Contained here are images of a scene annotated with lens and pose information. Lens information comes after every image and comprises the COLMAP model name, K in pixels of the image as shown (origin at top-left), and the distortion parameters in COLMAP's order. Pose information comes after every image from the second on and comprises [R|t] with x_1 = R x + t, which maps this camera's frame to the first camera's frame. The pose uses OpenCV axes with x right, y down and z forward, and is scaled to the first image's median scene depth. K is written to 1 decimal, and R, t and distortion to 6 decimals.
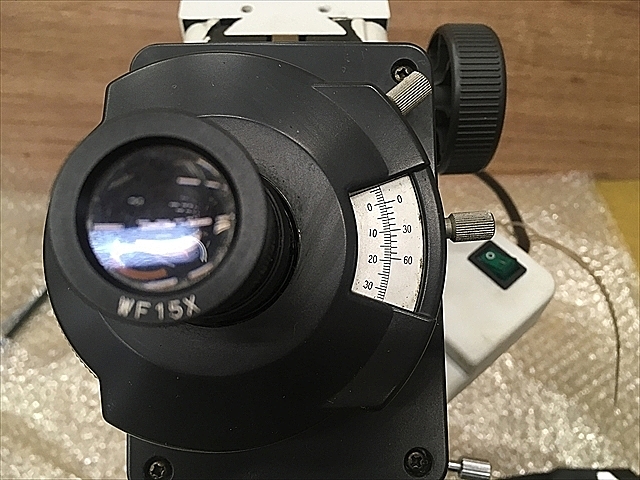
lens RADIAL K [[552.4, 0, 320.0], [0, 552.4, 240.0], [0, 0, 1]] dist [0.052569, -0.108251]
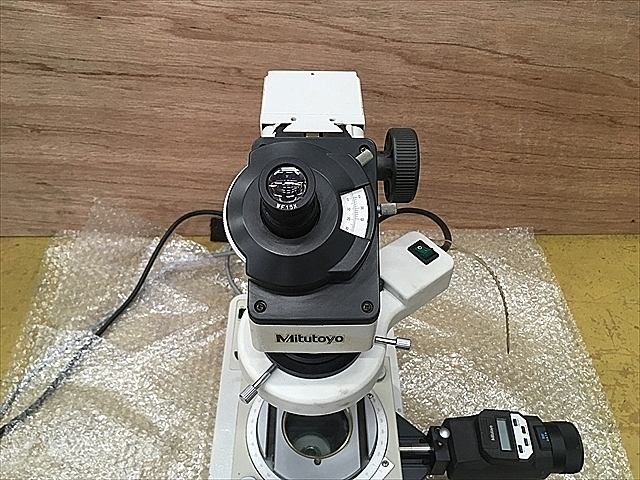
lens RADIAL K [[552.4, 0, 320.0], [0, 552.4, 240.0], [0, 0, 1]] dist [0.052569, -0.108251]
pose [[0.999764, 0.017882, -0.012340, -0.003496], [-0.019419, 0.990186, -0.138397, 0.296585], [0.009744, 0.138604, 0.990300, -0.934036]]
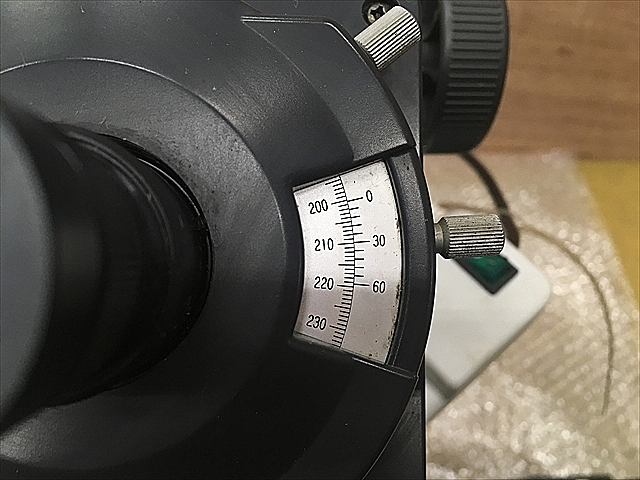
lens RADIAL K [[562.5, 0, 320.0], [0, 562.5, 240.0], [0, 0, 1]] dist [-0.006847, -0.002544]
pose [[0.998354, 0.020425, 0.053600, 0.029283], [-0.023175, 0.998420, 0.051194, -0.032599], [-0.052469, -0.052351, 0.997249, 0.191971]]
